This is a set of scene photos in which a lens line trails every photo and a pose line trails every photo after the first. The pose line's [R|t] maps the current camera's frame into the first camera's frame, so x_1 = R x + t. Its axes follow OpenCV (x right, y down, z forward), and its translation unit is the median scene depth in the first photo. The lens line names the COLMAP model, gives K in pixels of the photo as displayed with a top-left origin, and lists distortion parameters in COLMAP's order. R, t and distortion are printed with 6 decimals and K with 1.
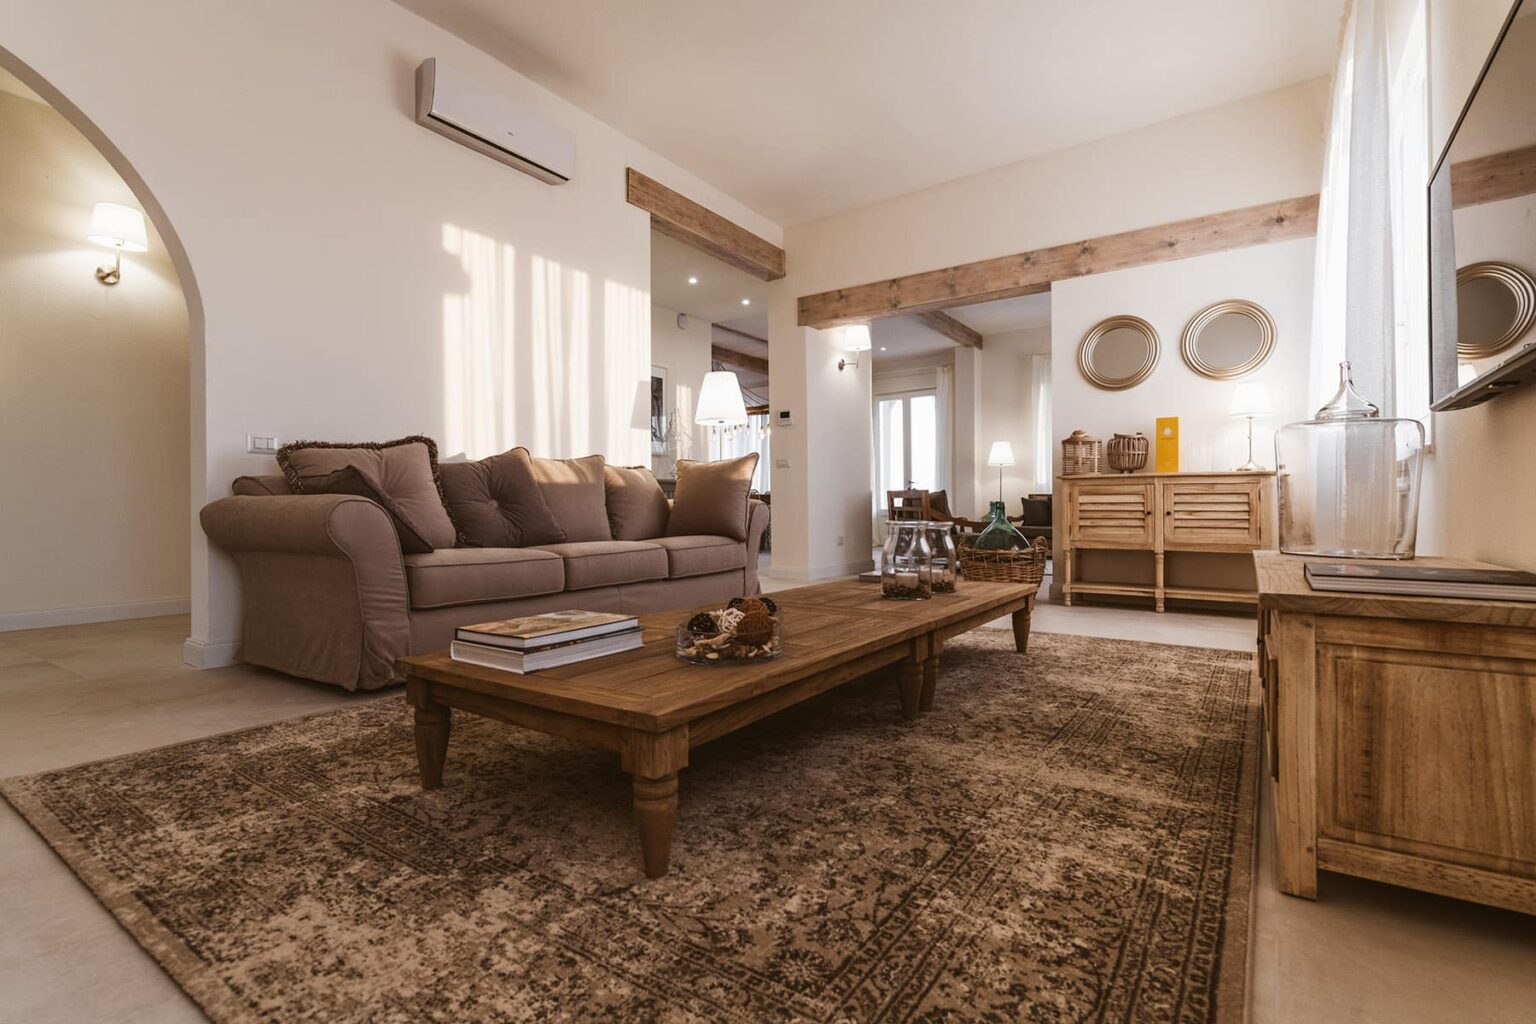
lens RADIAL K [[731.2, 0, 798.7], [0, 731.2, 505.5], [0, 0, 1]] dist [0.003659, -0.000384]
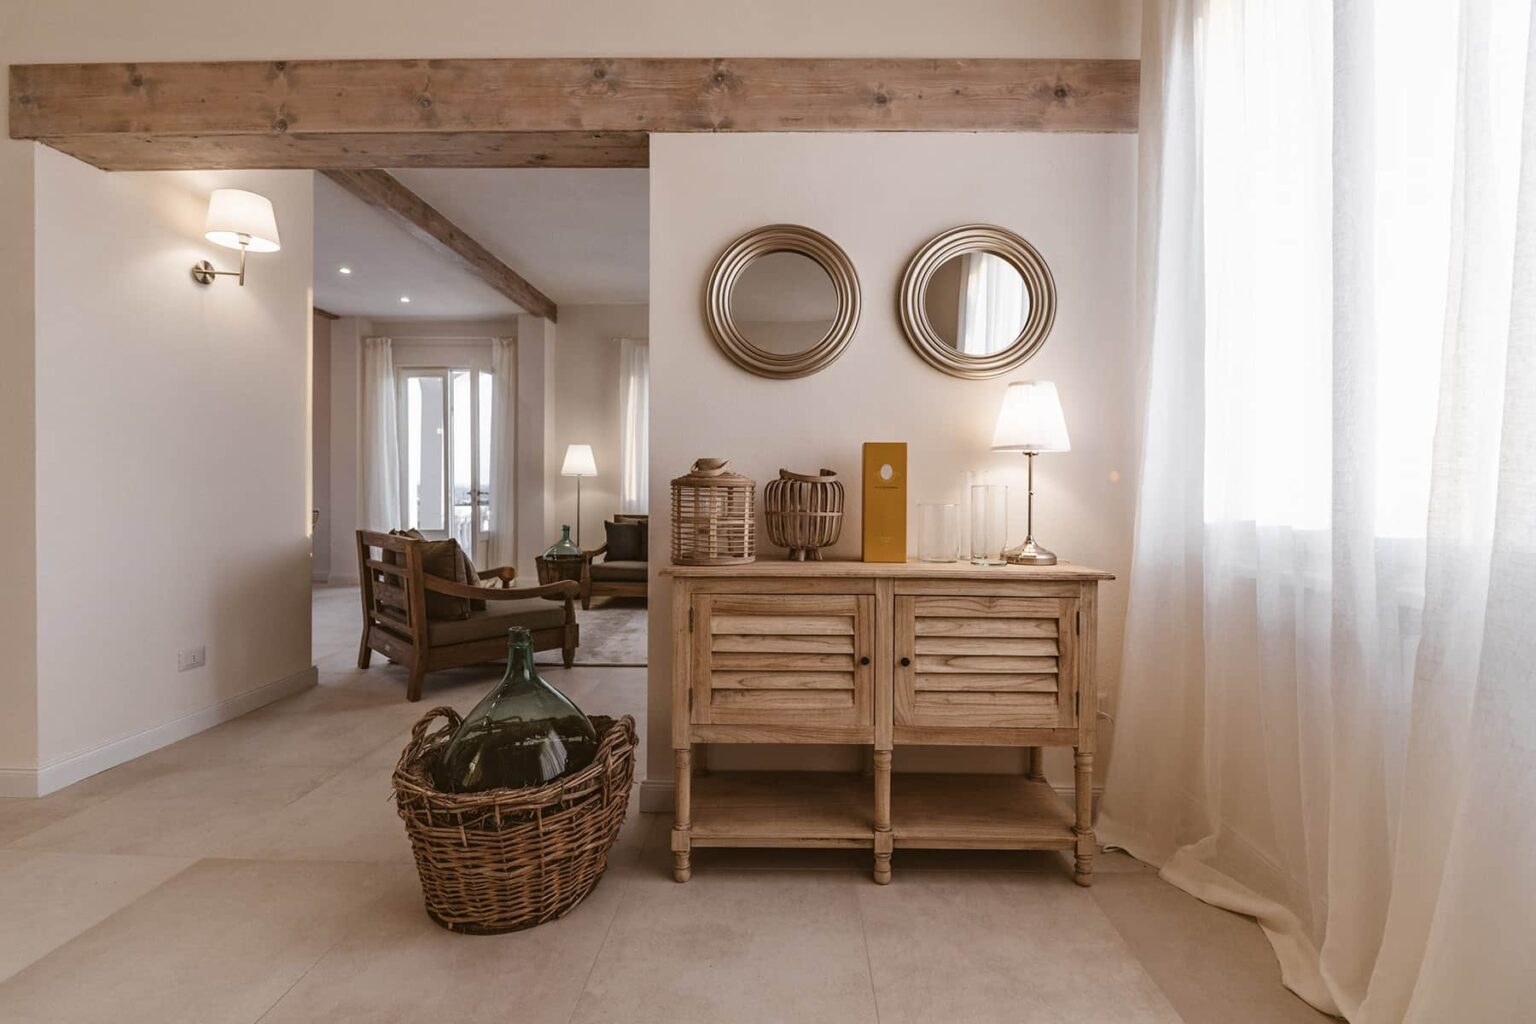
lens RADIAL K [[620.9, 0, 802.0], [0, 620.9, 497.4], [0, 0, 1]] dist [-0.009978, -0.000498]
pose [[0.832323, 0.003402, 0.554280, 0.227506], [-0.010633, 0.999895, 0.009829, -0.085595], [-0.554188, -0.014075, 0.832272, 0.671667]]
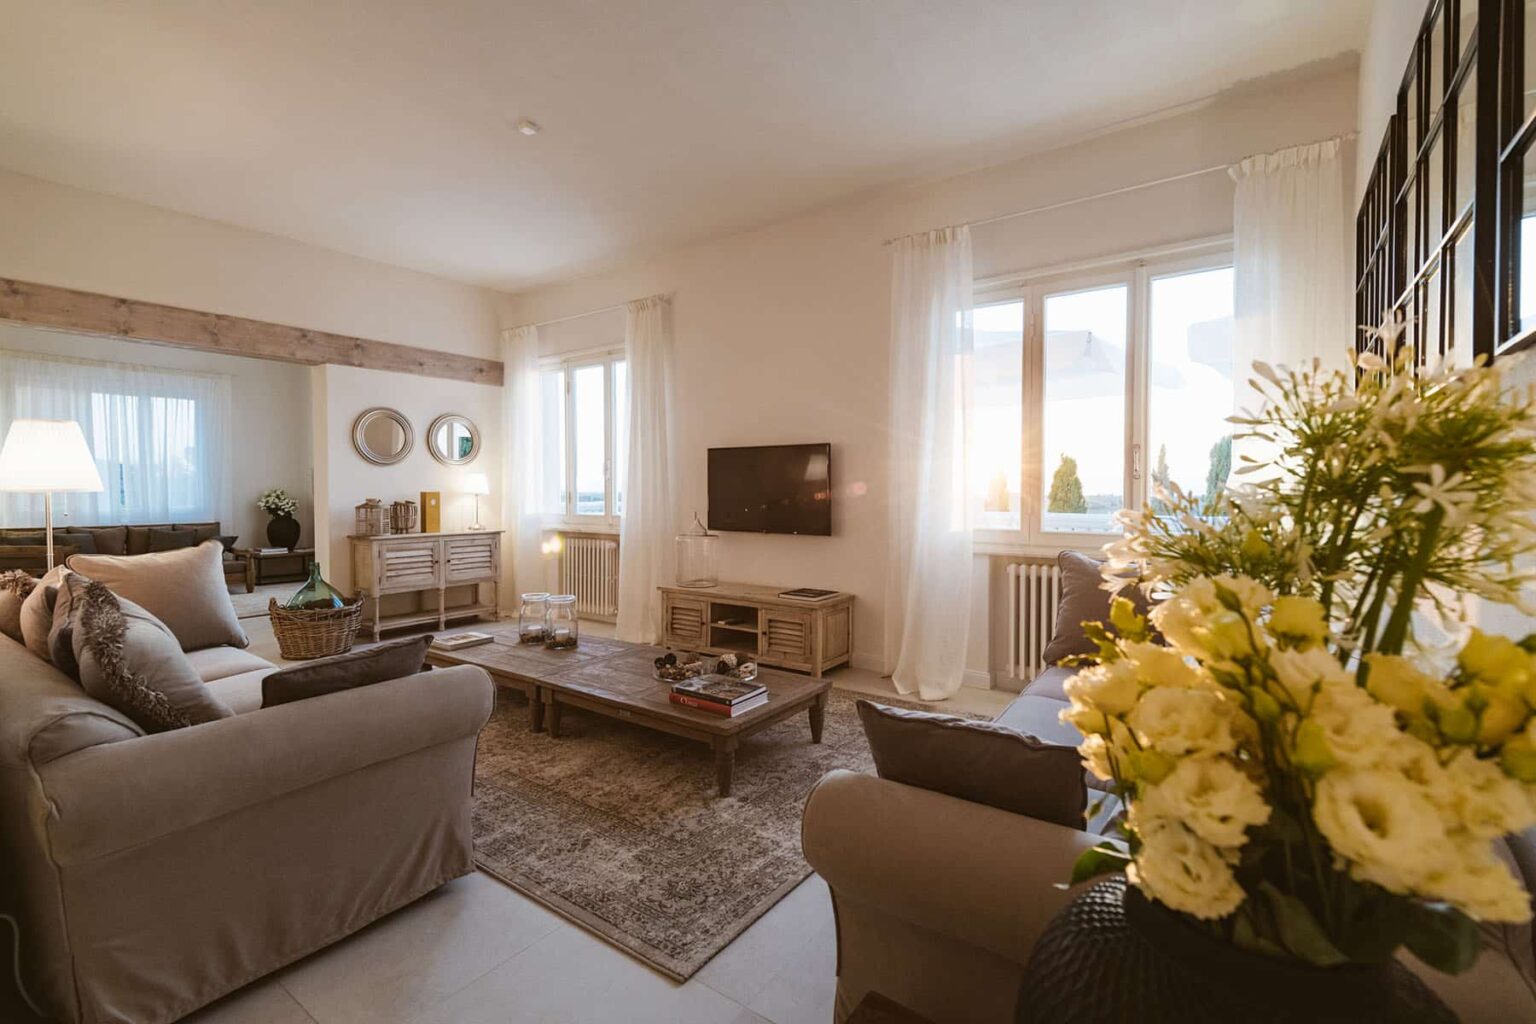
lens RADIAL K [[687.5, 0, 767.7], [0, 687.5, 503.8], [0, 0, 1]] dist [0.000192, -0.000420]
pose [[0.016461, -0.020742, 0.999649, -0.779972], [-0.009308, 0.999738, 0.020897, -0.126934], [-0.999821, -0.009648, 0.016264, 0.323795]]
